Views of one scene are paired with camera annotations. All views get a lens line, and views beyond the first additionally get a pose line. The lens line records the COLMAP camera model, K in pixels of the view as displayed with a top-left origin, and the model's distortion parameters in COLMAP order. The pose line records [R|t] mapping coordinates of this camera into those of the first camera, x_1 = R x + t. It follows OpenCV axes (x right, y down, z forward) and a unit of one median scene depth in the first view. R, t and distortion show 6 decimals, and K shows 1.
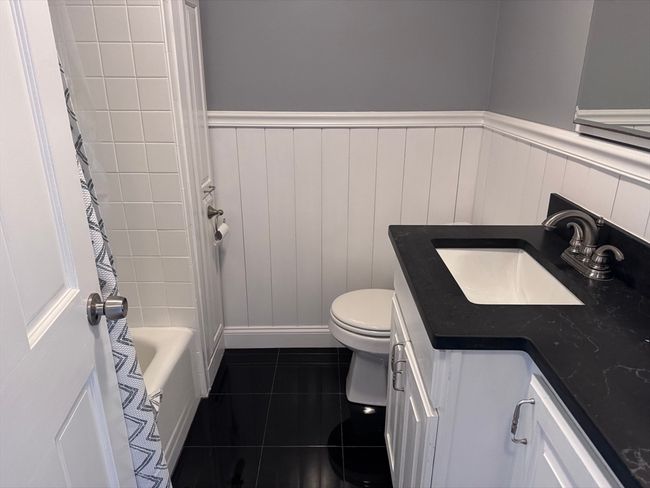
lens RADIAL K [[462.1, 0, 325.0], [0, 462.1, 244.0], [0, 0, 1]] dist [-0.010179, -0.010294]
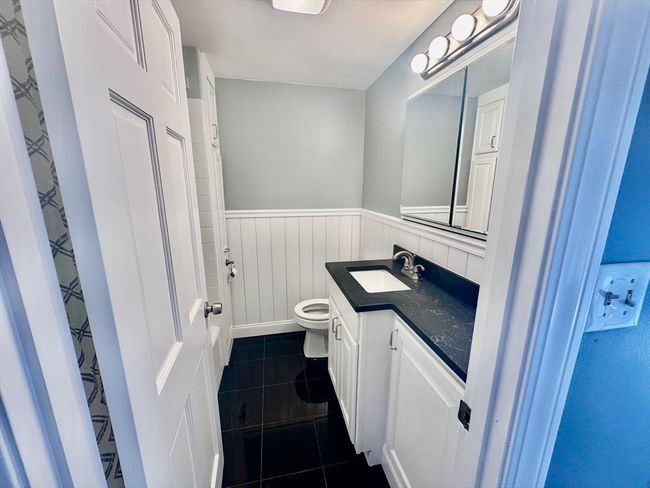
lens RADIAL K [[259.5, 0, 325.0], [0, 259.5, 244.0], [0, 0, 1]] dist [-0.000920, -0.000021]
pose [[0.978282, -0.050059, 0.201143, -0.111462], [0.074027, 0.990781, -0.113461, 0.010316], [-0.193609, 0.125886, 0.972969, -0.203129]]
